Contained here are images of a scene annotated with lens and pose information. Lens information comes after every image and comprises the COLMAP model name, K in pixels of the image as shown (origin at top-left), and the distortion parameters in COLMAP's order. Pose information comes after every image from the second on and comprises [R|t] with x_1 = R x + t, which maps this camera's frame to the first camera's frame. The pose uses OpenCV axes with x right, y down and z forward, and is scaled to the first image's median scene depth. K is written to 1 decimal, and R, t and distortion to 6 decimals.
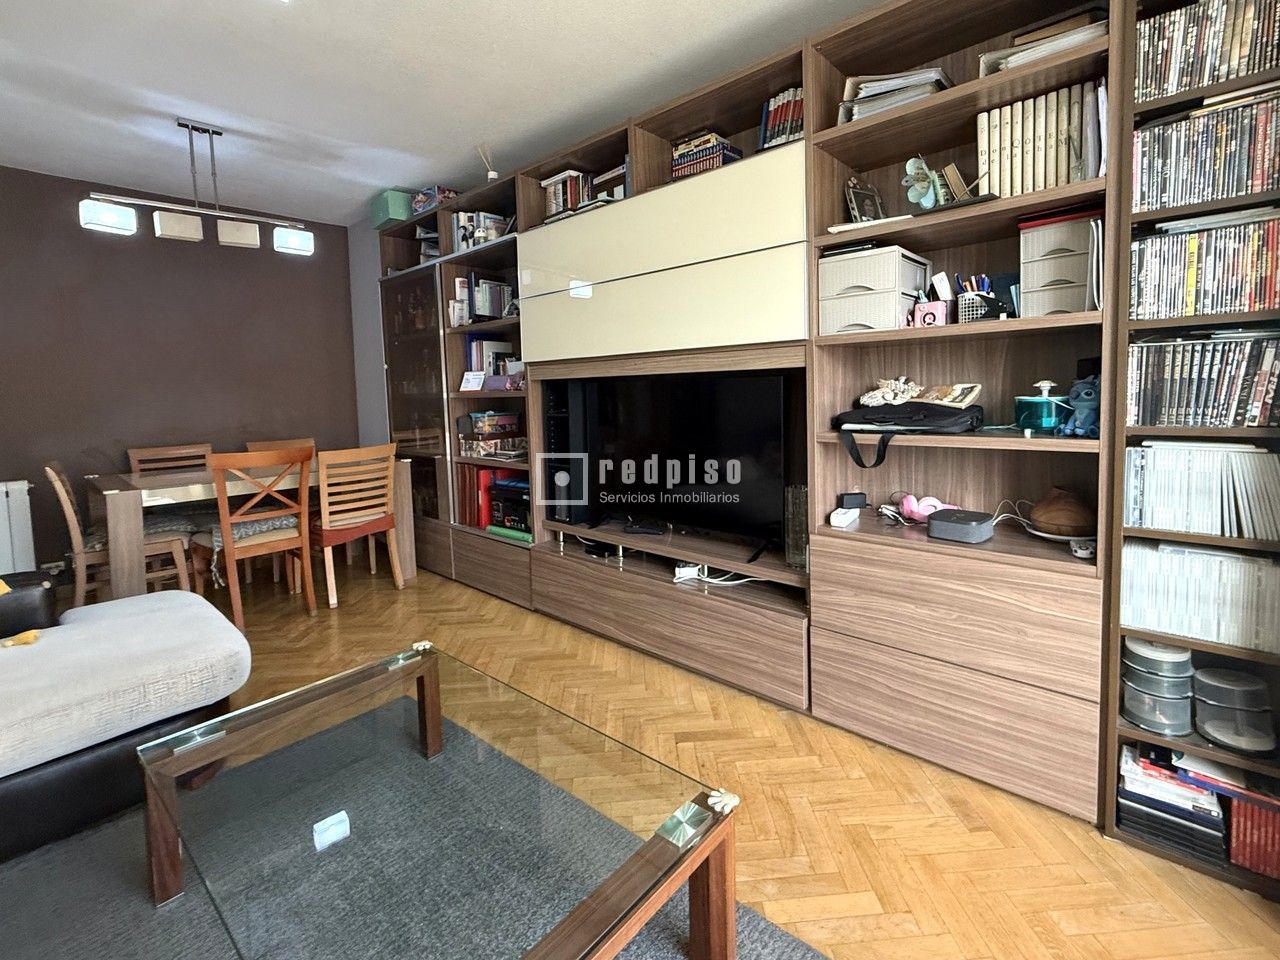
lens RADIAL K [[581.6, 0, 671.3], [0, 581.6, 425.2], [0, 0, 1]] dist [0.000100, -0.000265]
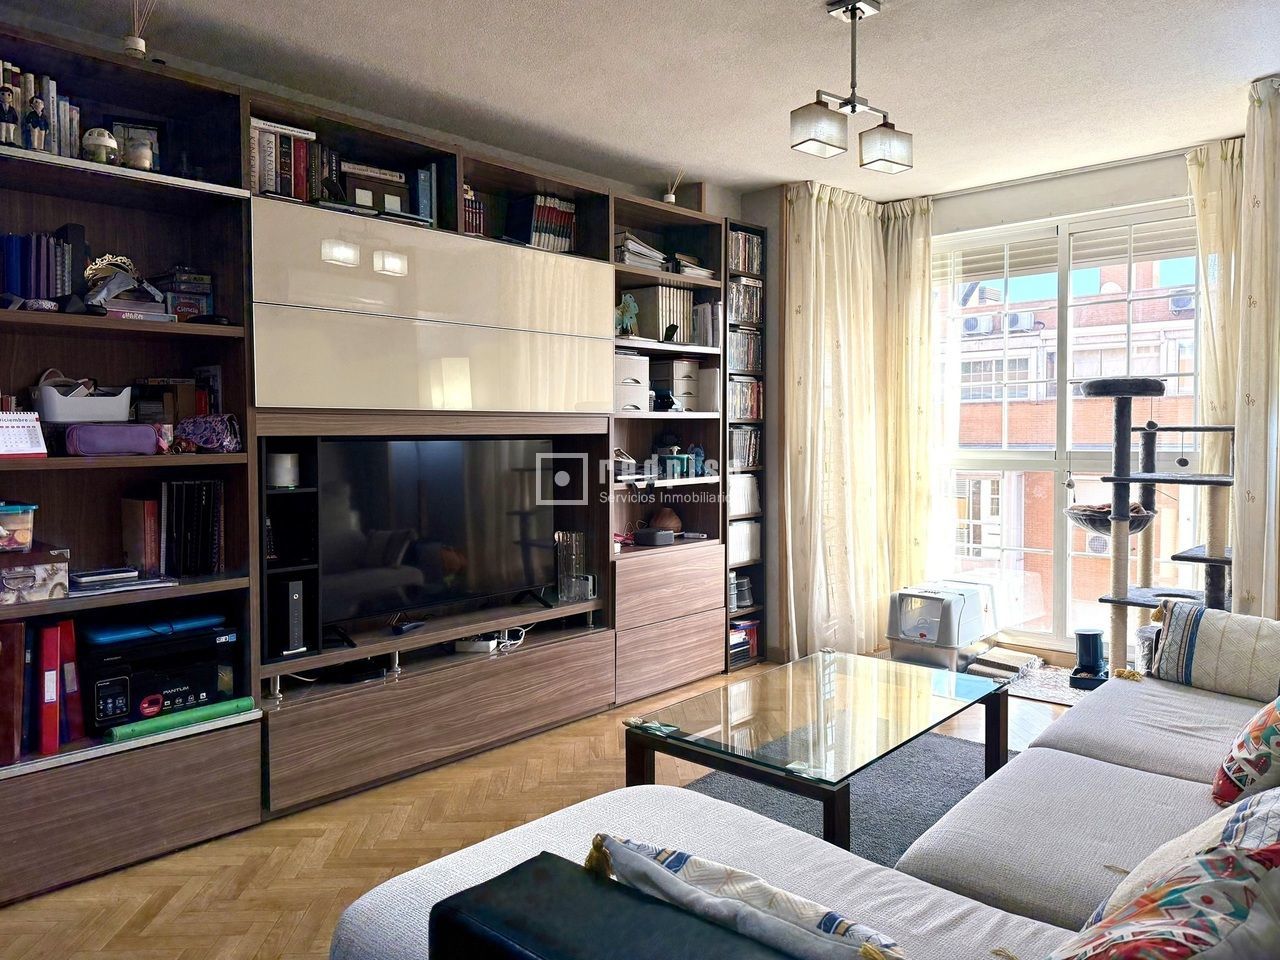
lens RADIAL K [[904.7, 0, 640.0], [0, 904.7, 480.0], [0, 0, 1]] dist [0.124047, -0.158492]
pose [[0.026039, -0.023205, 0.999392, -1.217573], [0.069361, 0.997363, 0.021350, -0.022998], [-0.997252, 0.068762, 0.027580, 0.597052]]
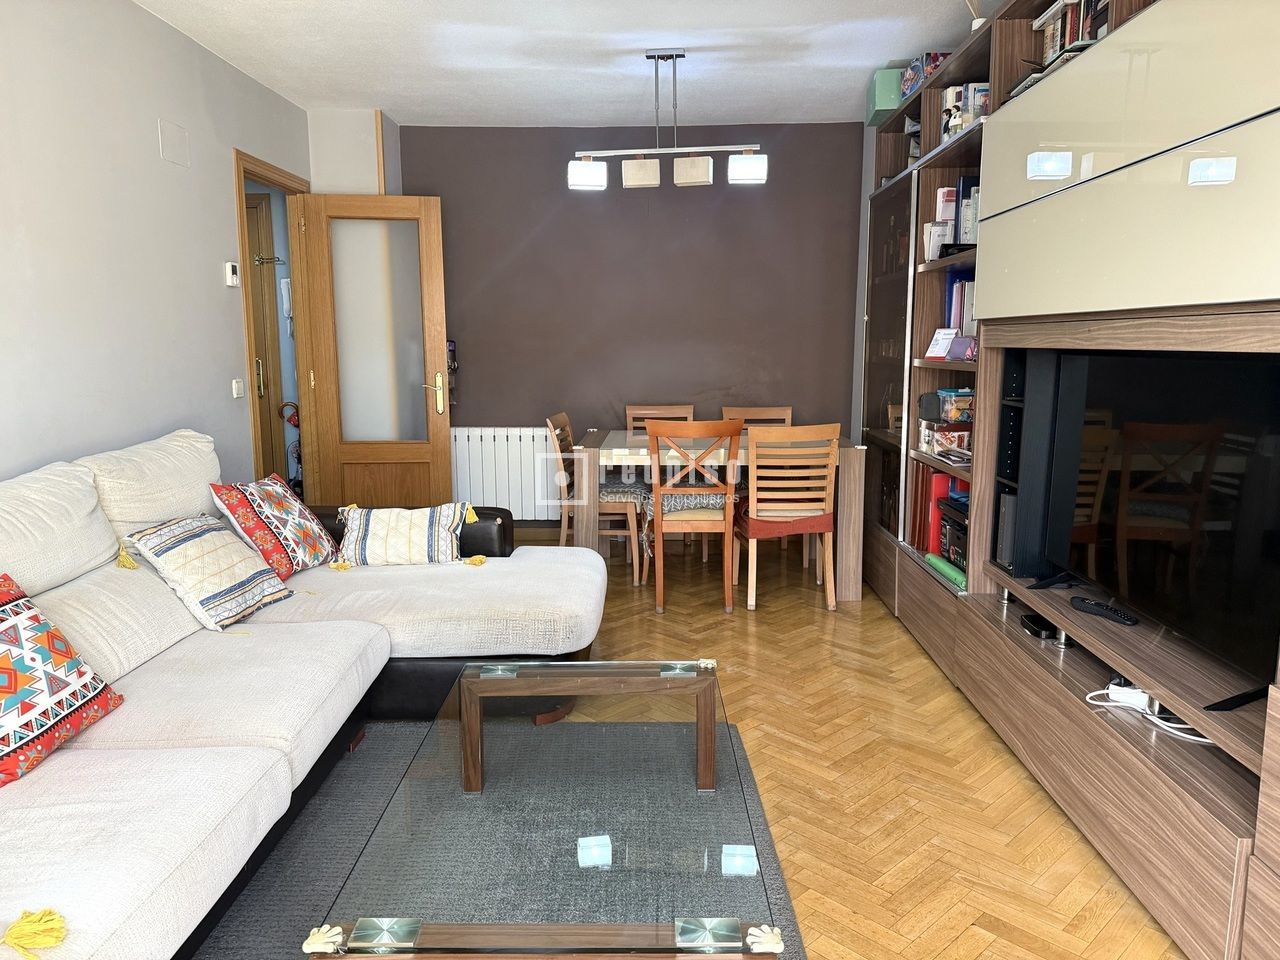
lens RADIAL K [[904.7, 0, 640.0], [0, 904.7, 480.0], [0, 0, 1]] dist [0.124047, -0.158492]
pose [[0.628209, 0.139289, -0.765475, 0.338538], [-0.057725, 0.989477, 0.132675, -0.046178], [0.775900, -0.039160, 0.629639, 0.044104]]
